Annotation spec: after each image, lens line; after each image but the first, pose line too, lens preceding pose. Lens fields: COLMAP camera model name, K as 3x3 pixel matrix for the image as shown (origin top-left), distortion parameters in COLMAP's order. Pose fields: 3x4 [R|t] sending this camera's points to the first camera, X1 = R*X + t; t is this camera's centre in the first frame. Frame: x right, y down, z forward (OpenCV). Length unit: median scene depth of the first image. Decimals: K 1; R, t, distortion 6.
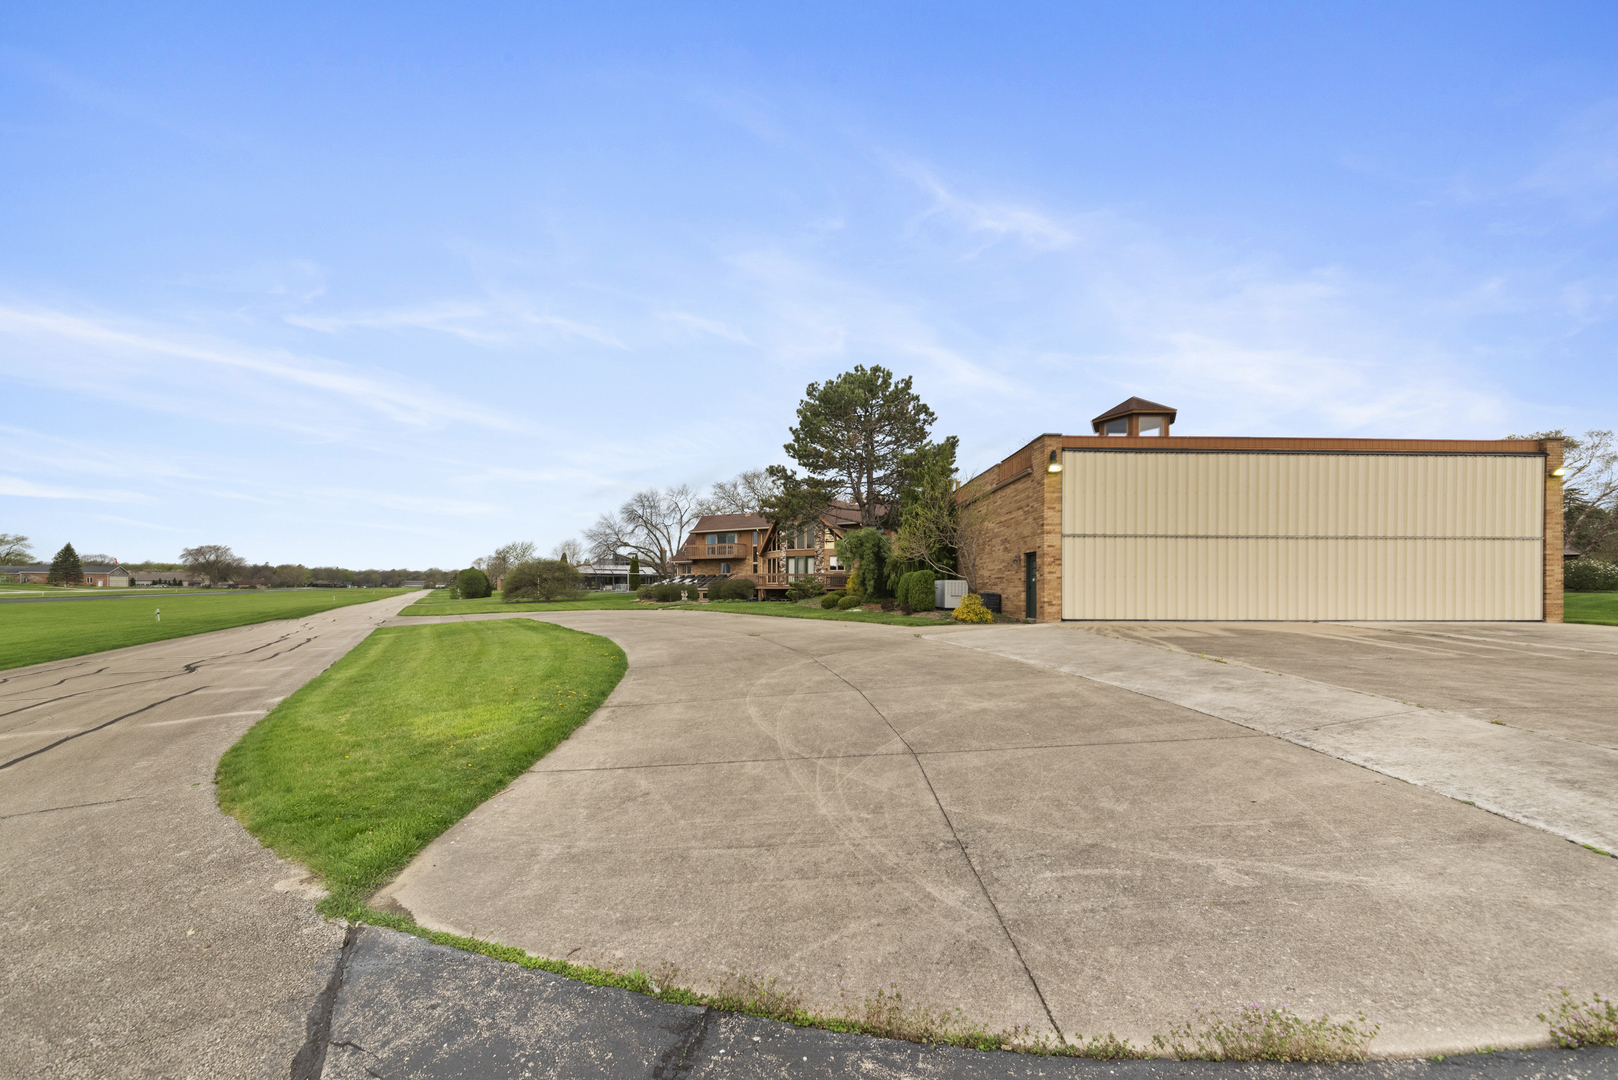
lens RADIAL K [[612.1, 0, 818.7], [0, 612.1, 582.8], [0, 0, 1]] dist [0.006674, 0.000648]
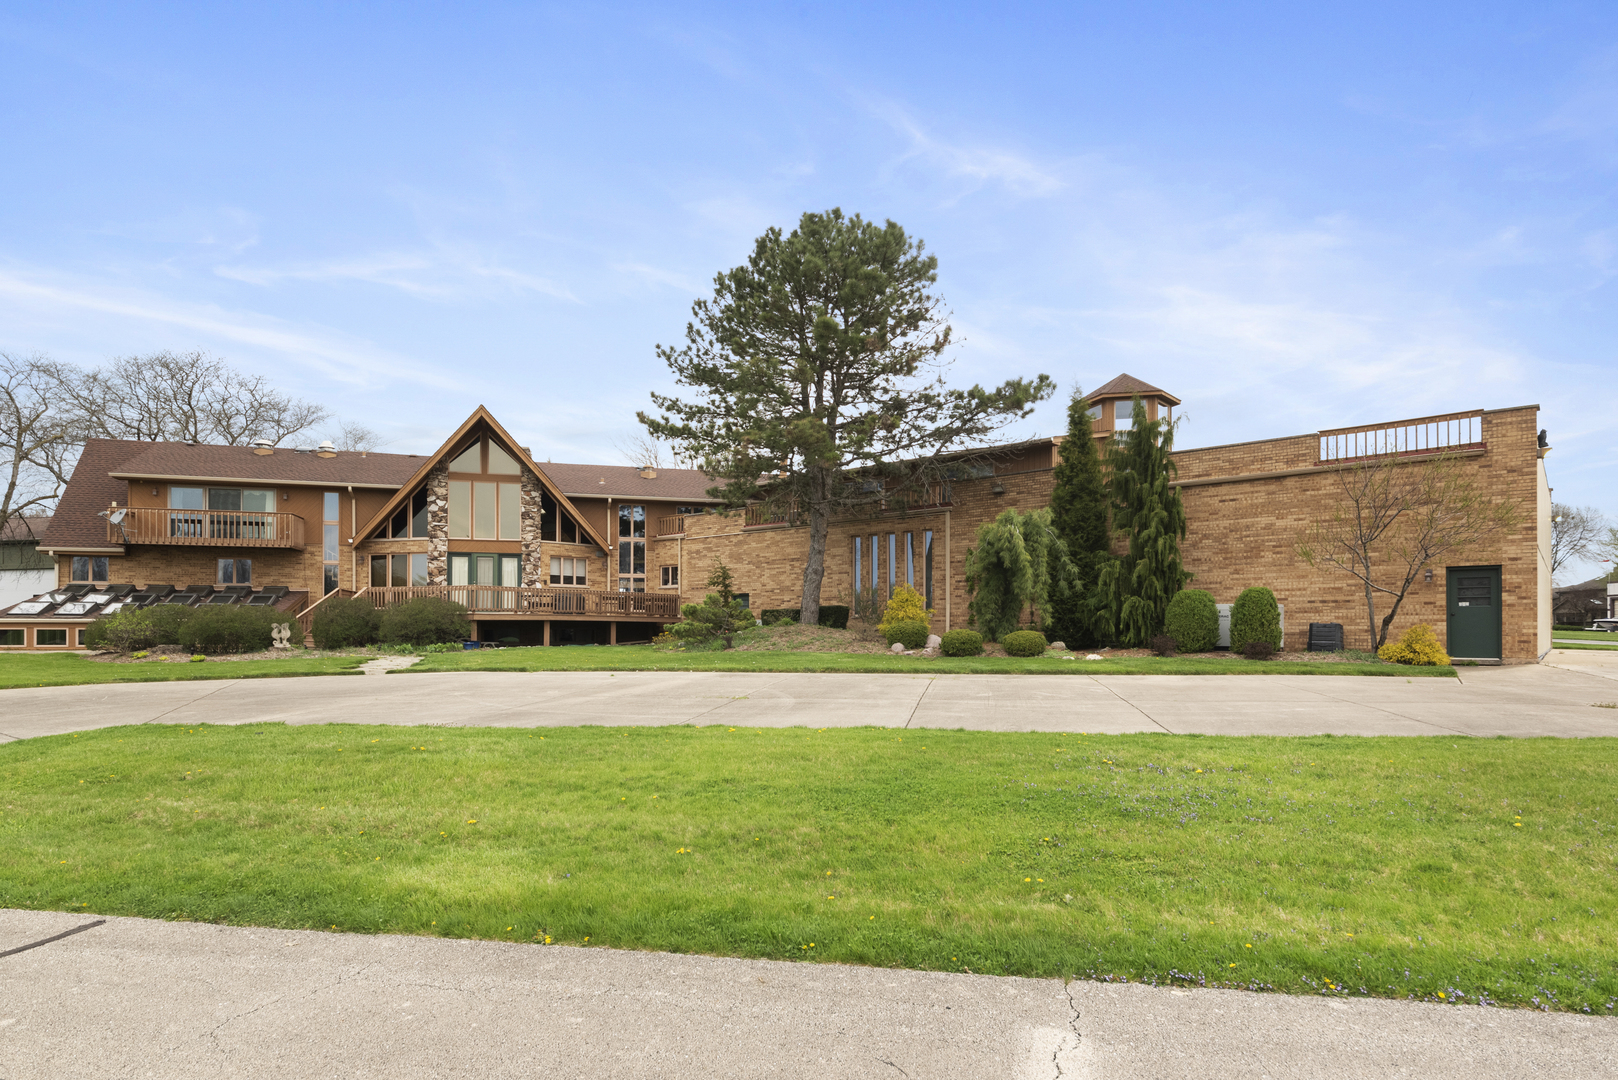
lens RADIAL K [[907.6, 0, 800.1], [0, 907.6, 552.4], [0, 0, 1]] dist [0.004822, 0.000664]
pose [[0.692753, 0.058126, 0.718828, -0.558552], [-0.007845, 0.997295, -0.073083, 0.010832], [-0.721132, 0.044989, 0.691336, 0.483336]]
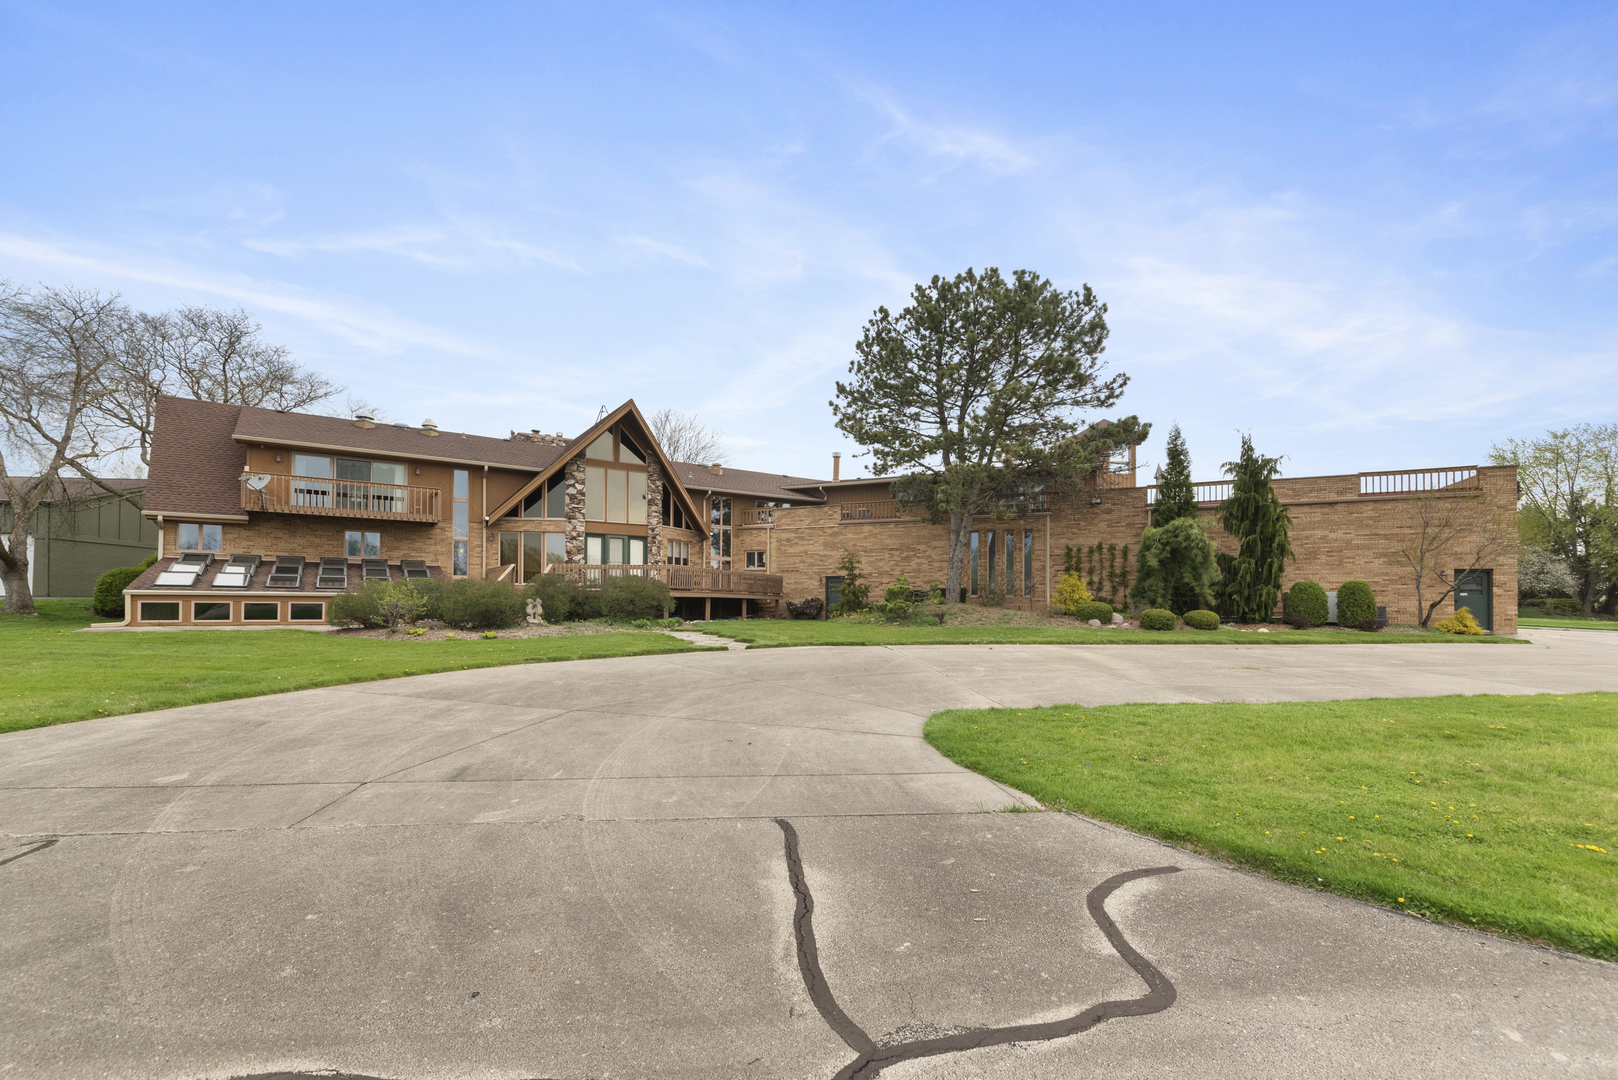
lens RADIAL K [[703.9, 0, 813.3], [0, 703.9, 539.4], [0, 0, 1]] dist [0.005158, 0.000417]
pose [[0.442543, 0.082357, 0.892957, -0.743617], [-0.017664, 0.996381, -0.083142, 0.013245], [-0.896573, 0.021021, 0.442397, 0.864873]]
